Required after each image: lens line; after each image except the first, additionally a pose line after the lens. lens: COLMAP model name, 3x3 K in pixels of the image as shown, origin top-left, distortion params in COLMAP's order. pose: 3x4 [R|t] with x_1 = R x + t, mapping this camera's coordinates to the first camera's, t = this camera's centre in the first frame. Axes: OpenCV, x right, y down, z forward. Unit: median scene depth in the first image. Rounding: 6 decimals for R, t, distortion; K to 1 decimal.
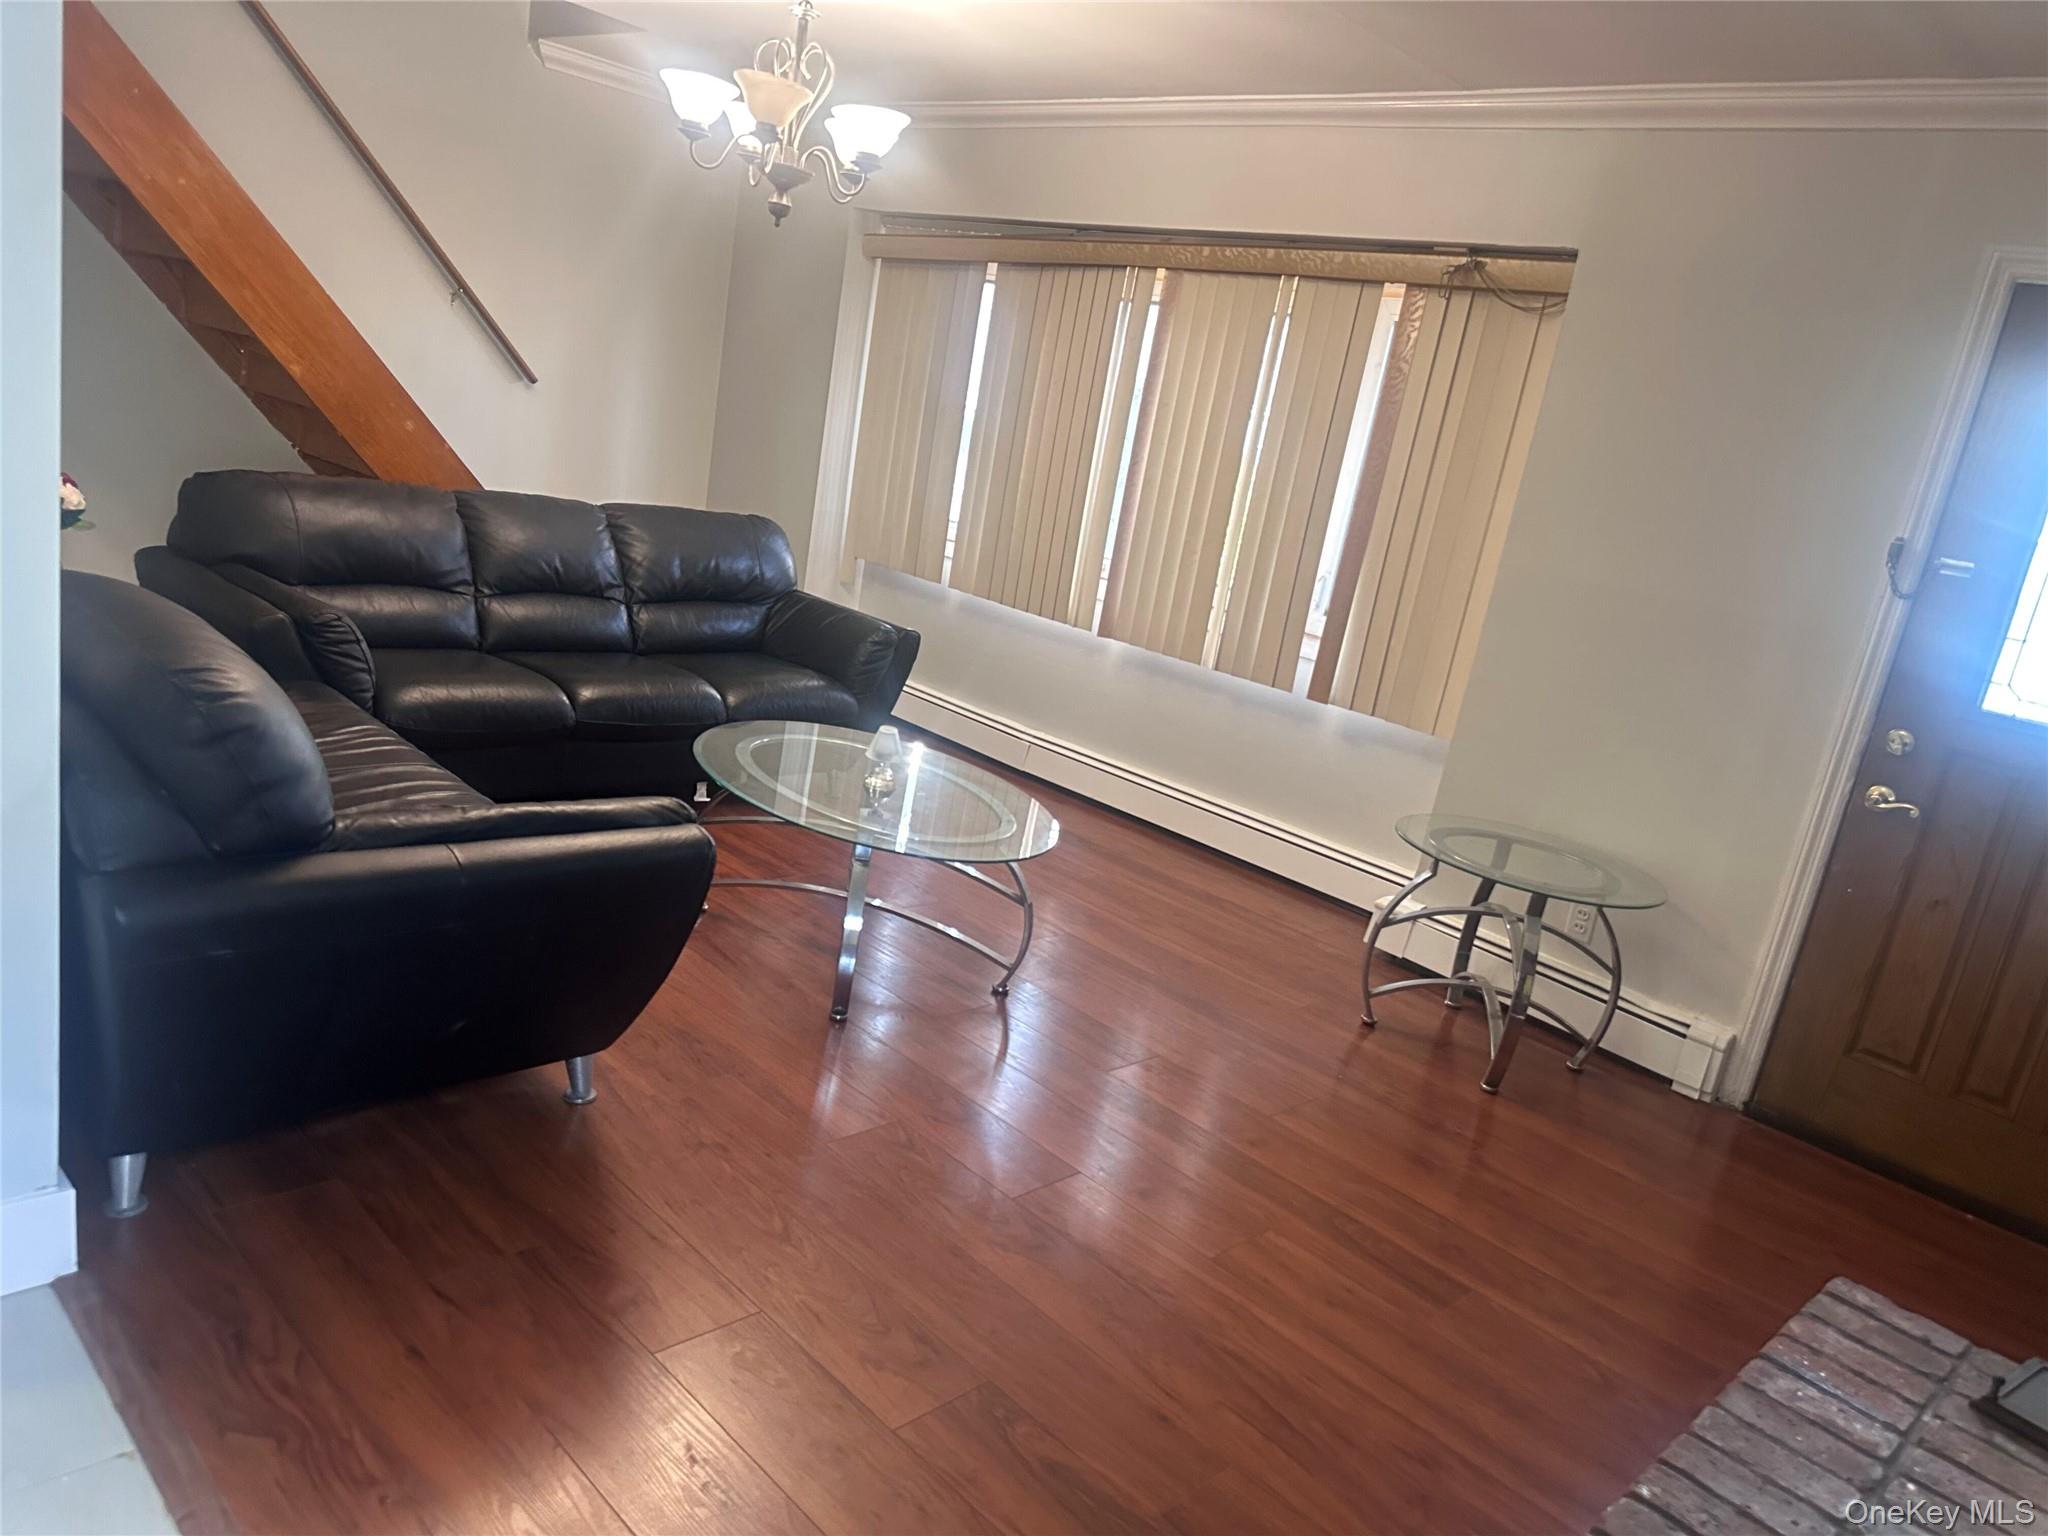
lens RADIAL K [[1435.1, 0, 982.5], [0, 1435.1, 771.4], [0, 0, 1]] dist [0.066044, -0.076303]
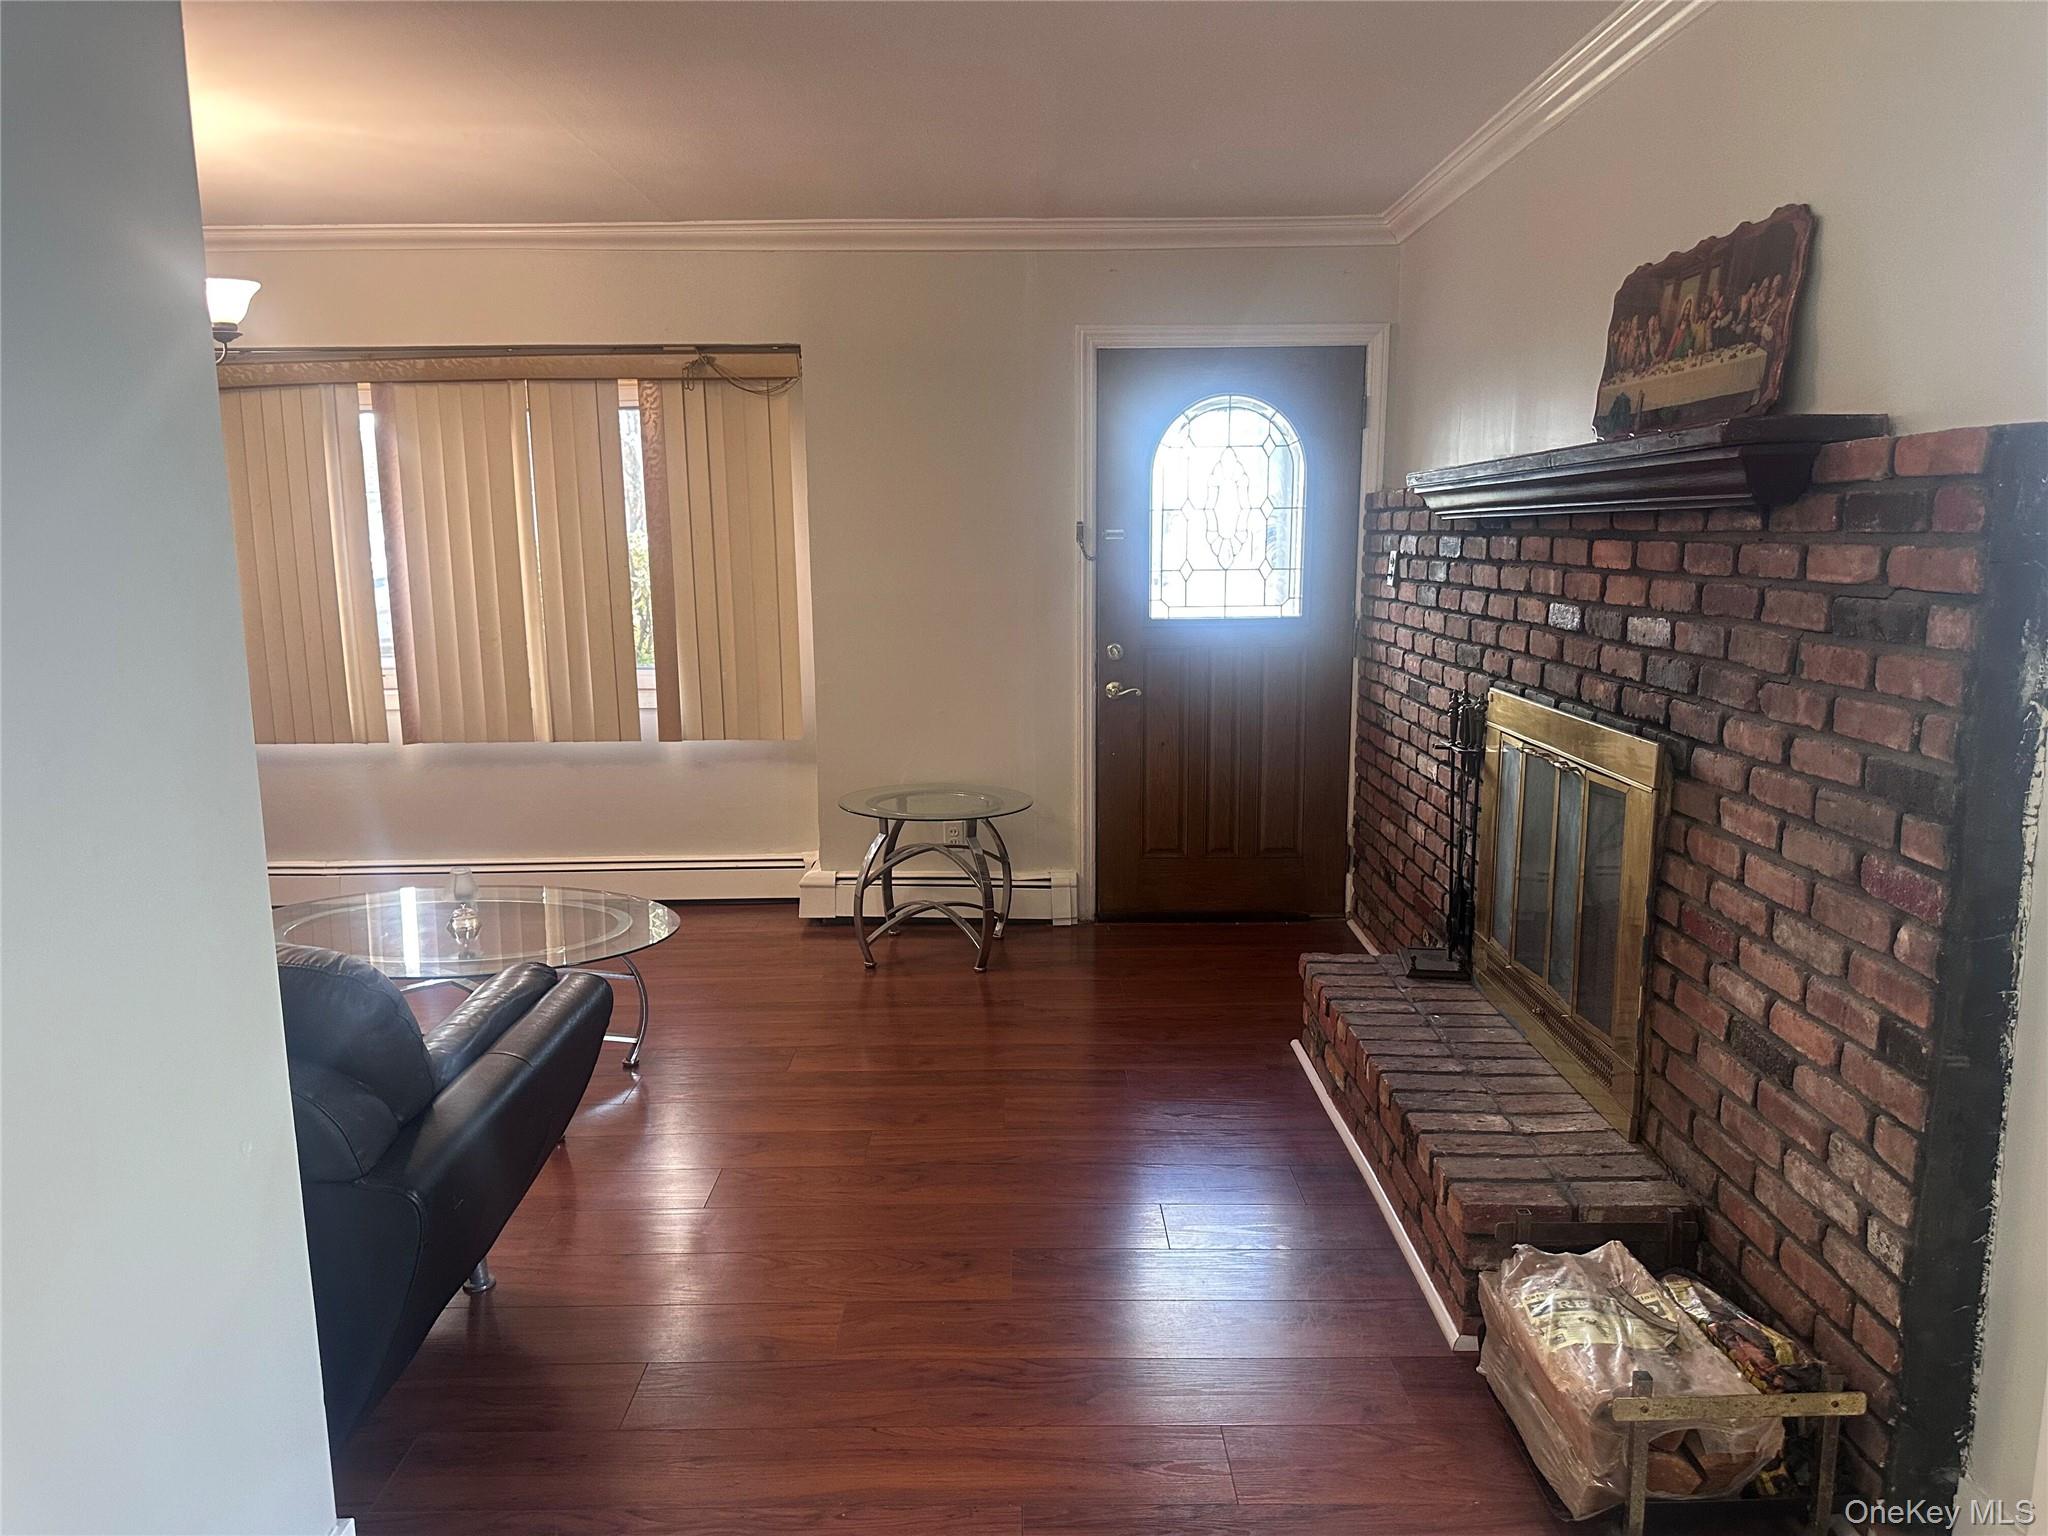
lens RADIAL K [[1441.7, 0, 1024.0], [0, 1441.7, 768.0], [0, 0, 1]] dist [0.142371, -0.256977]
pose [[0.691344, -0.290171, 0.661698, -0.390148], [0.298778, 0.948656, 0.103845, -0.073723], [-0.657856, 0.125908, 0.742544, -0.041340]]
